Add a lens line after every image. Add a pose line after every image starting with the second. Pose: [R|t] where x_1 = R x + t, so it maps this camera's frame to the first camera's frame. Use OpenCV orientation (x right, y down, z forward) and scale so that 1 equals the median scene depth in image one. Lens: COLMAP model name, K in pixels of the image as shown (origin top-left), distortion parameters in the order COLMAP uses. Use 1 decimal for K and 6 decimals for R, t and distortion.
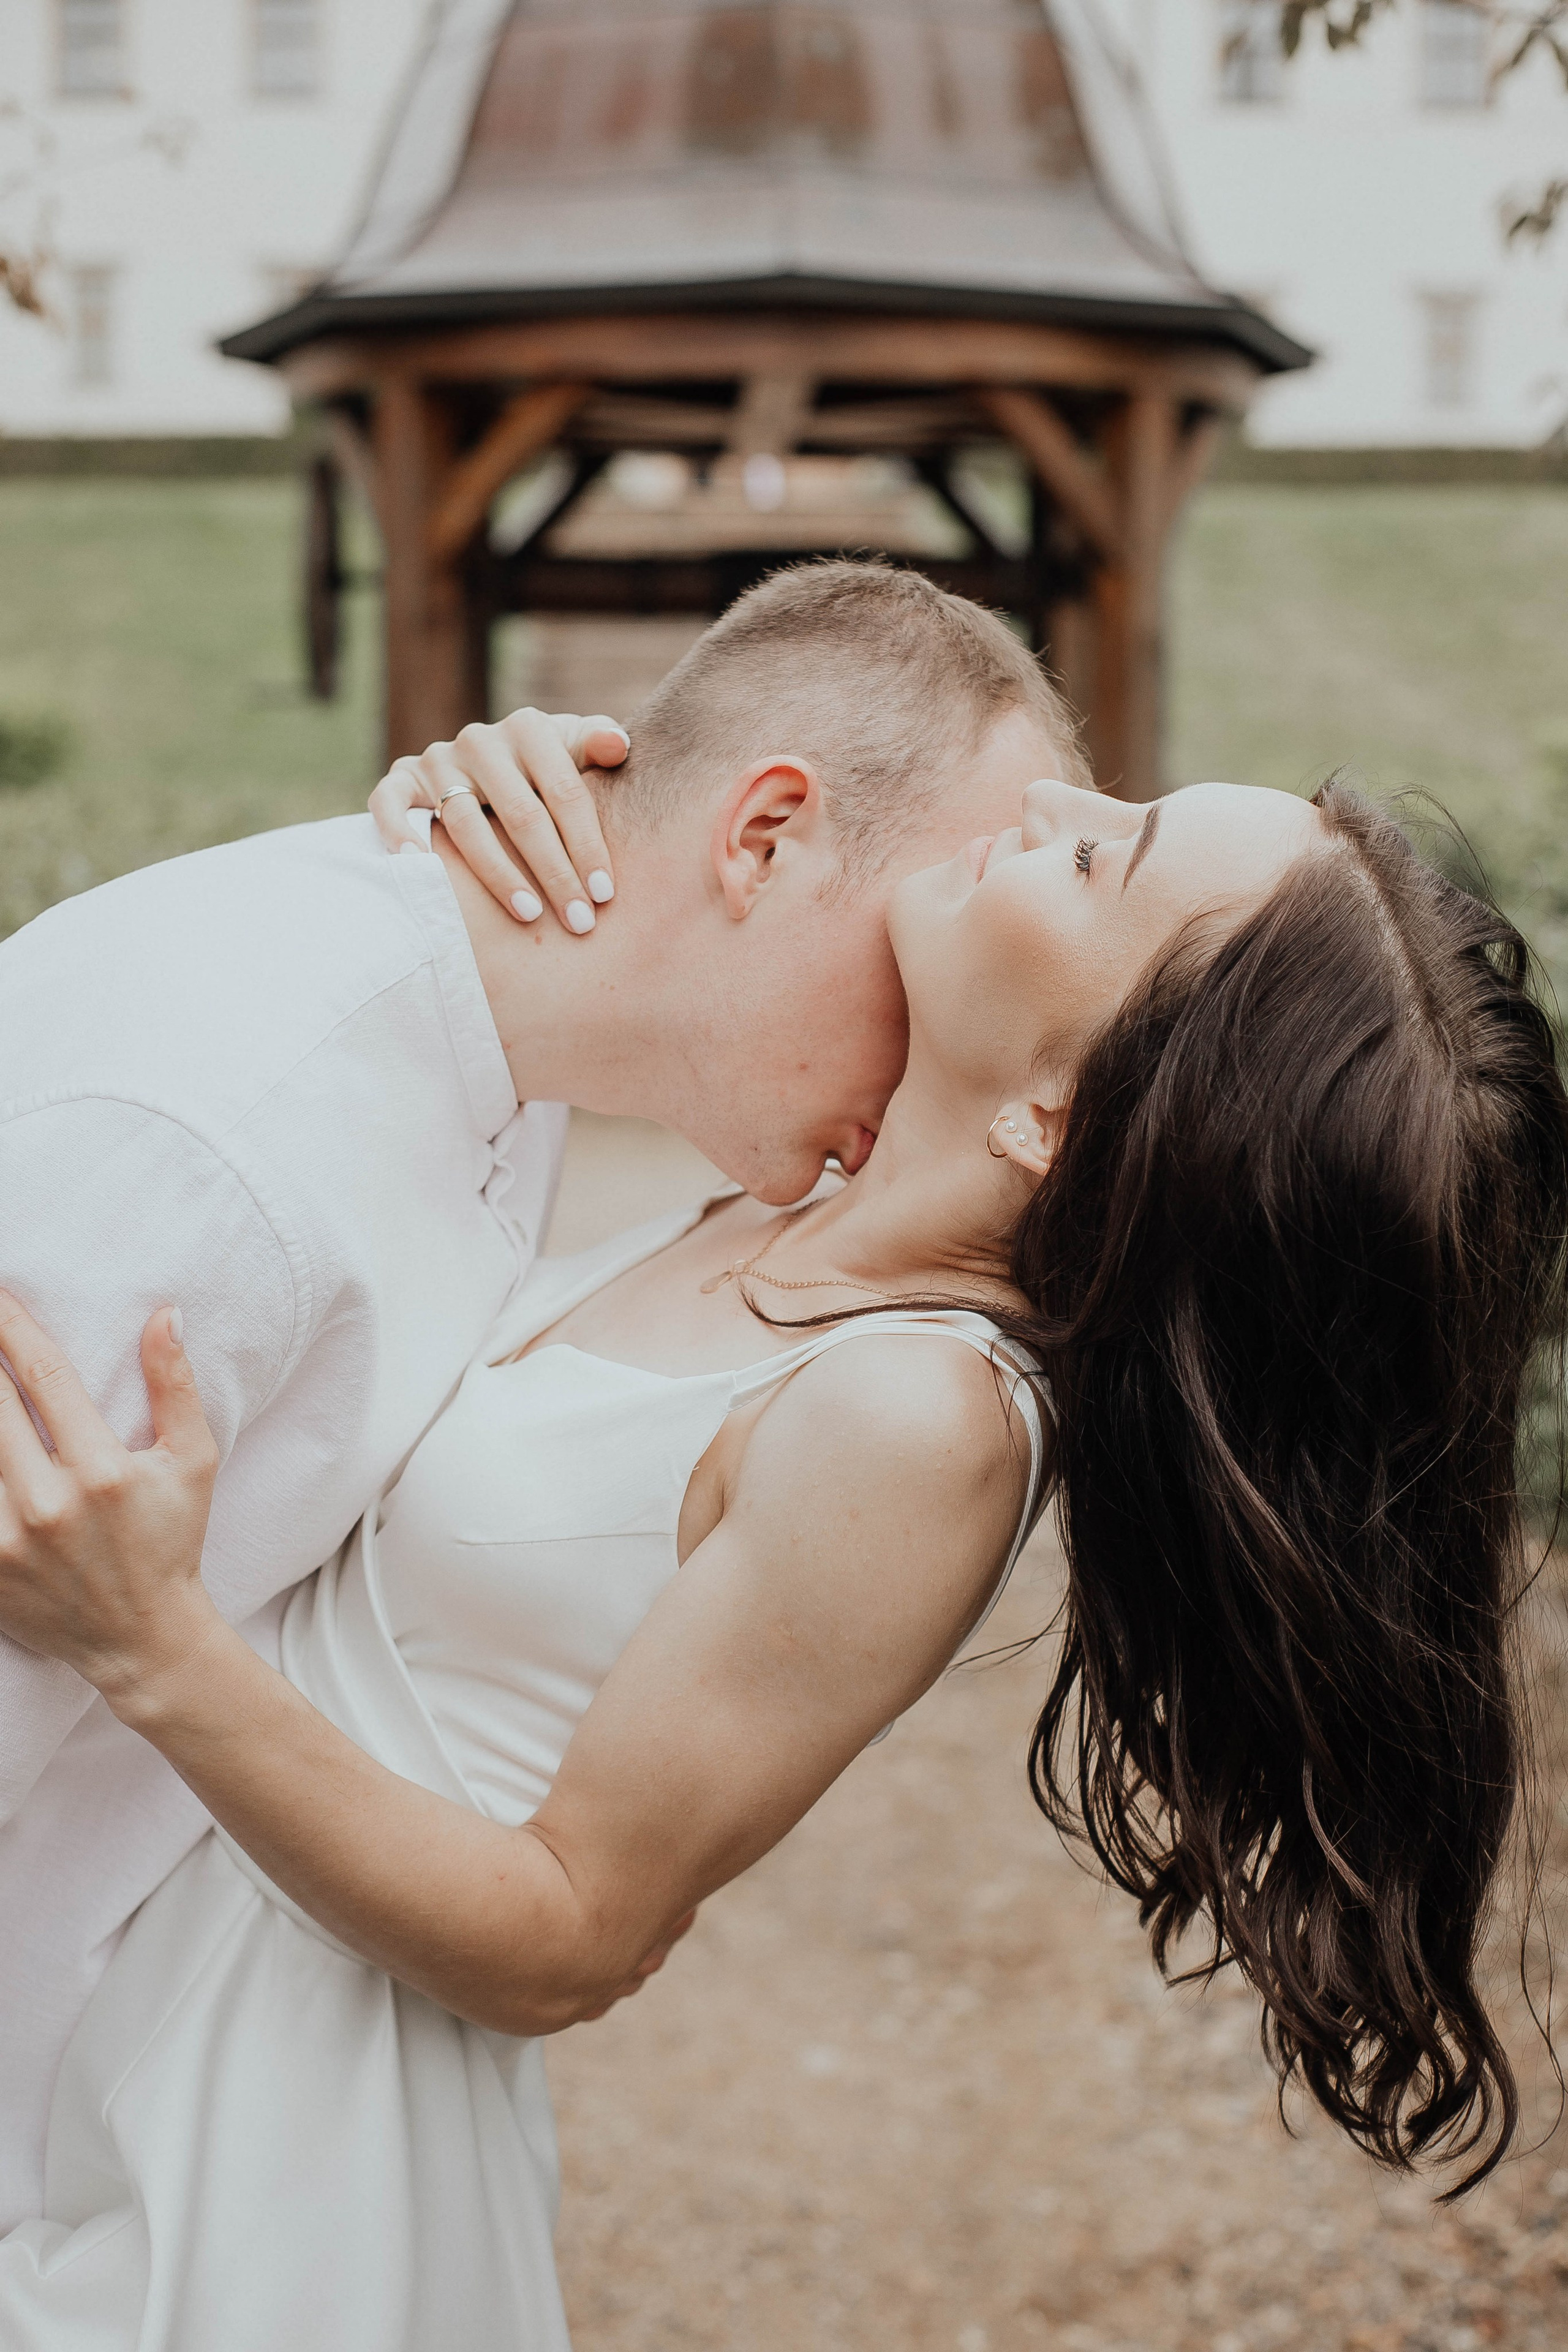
lens RADIAL K [[3748.2, 0, 786.6], [0, 3748.2, 1174.1], [0, 0, 1]] dist [-0.122538, 0.000000]
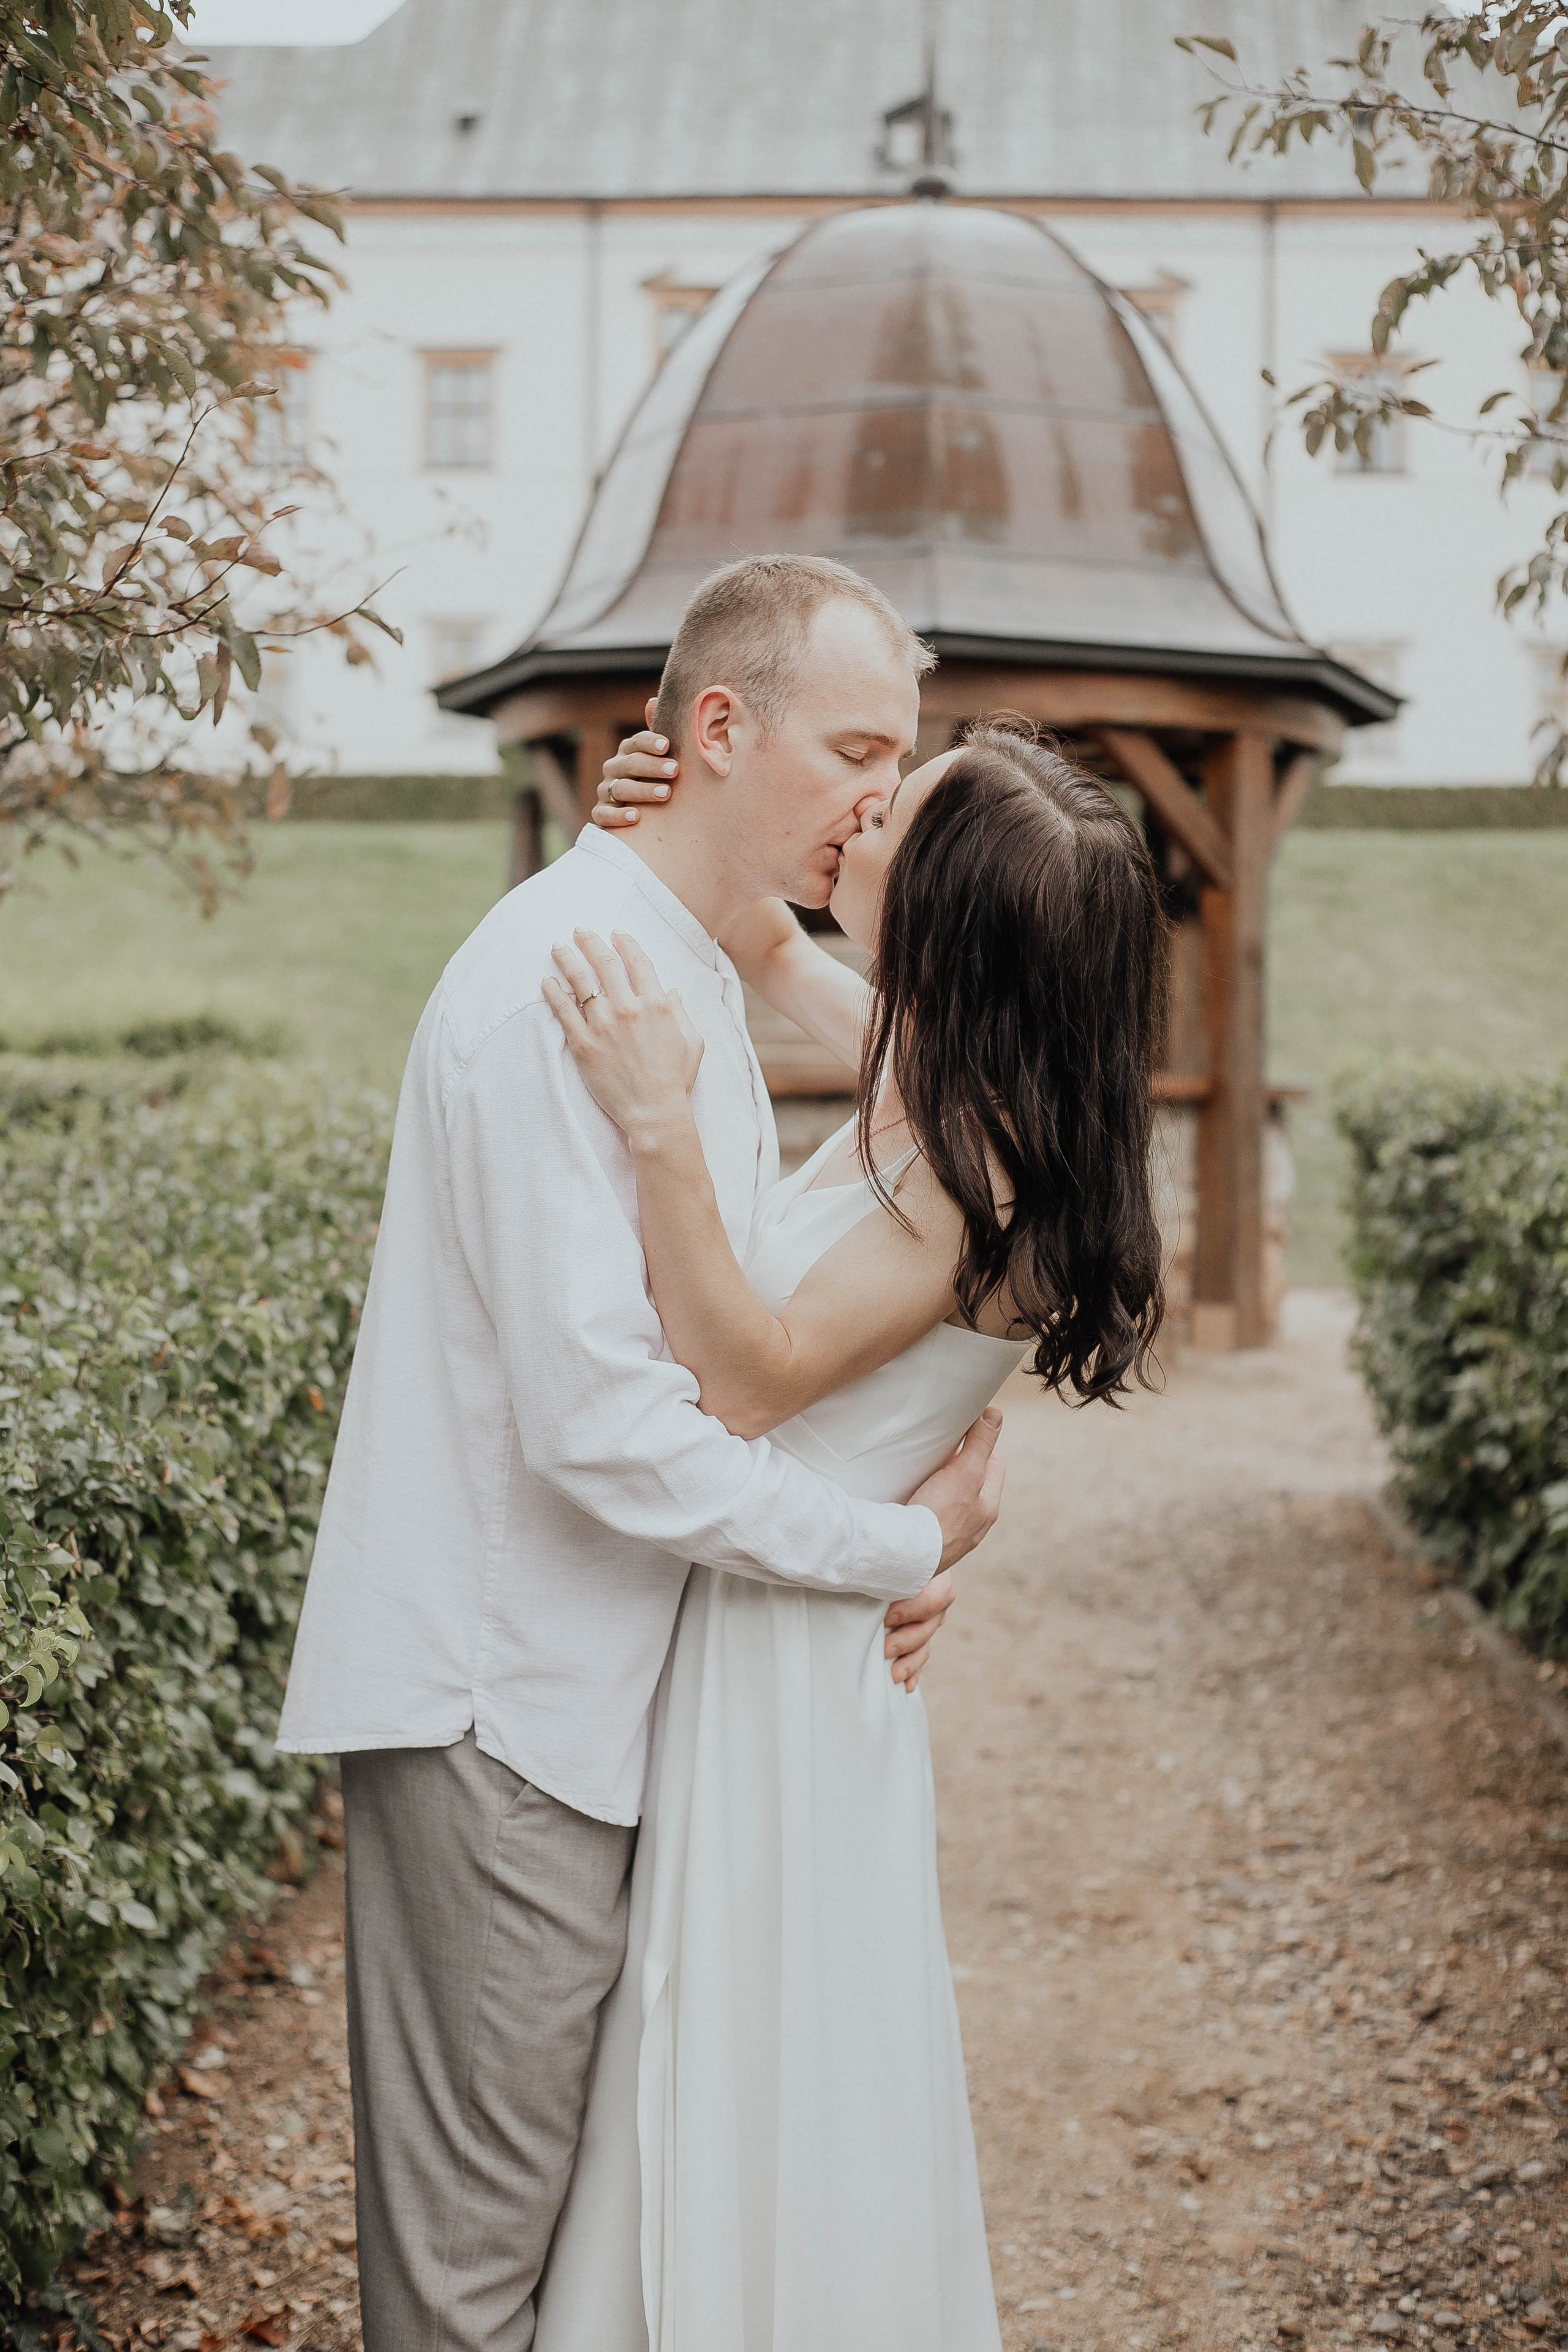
lens RADIAL K [[3748.2, 0, 782.3], [0, 3748.2, 1177.4], [0, 0, 1]] dist [-0.122538, 0.000000]
pose [[0.999267, 0.004190, -0.038062, -0.002249], [-0.007665, 0.995767, -0.091596, 0.035417], [0.037517, 0.091820, 0.995069, -0.153852]]
